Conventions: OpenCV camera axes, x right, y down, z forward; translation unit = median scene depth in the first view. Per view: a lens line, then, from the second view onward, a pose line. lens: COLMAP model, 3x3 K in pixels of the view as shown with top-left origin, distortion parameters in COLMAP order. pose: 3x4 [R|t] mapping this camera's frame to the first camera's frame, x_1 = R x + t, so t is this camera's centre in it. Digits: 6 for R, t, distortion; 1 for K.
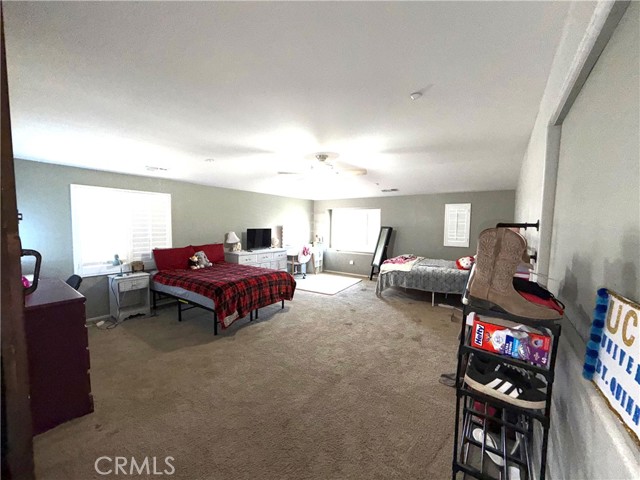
lens RADIAL K [[255.4, 0, 319.2], [0, 255.4, 240.7], [0, 0, 1]] dist [0.001876, 0.000409]
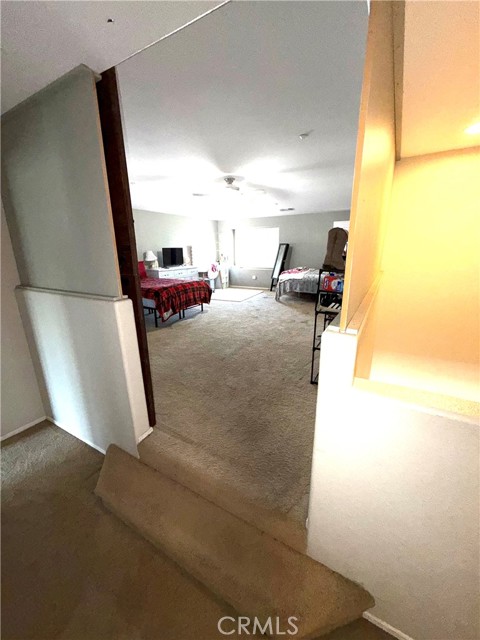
lens RADIAL K [[255.4, 0, 240.3], [0, 255.4, 317.9], [0, 0, 1]] dist [0.001876, 0.000409]
pose [[0.995658, -0.049057, 0.079107, -0.060775], [0.032267, 0.979054, 0.201026, 0.054576], [-0.087312, -0.197600, 0.976387, -0.259489]]
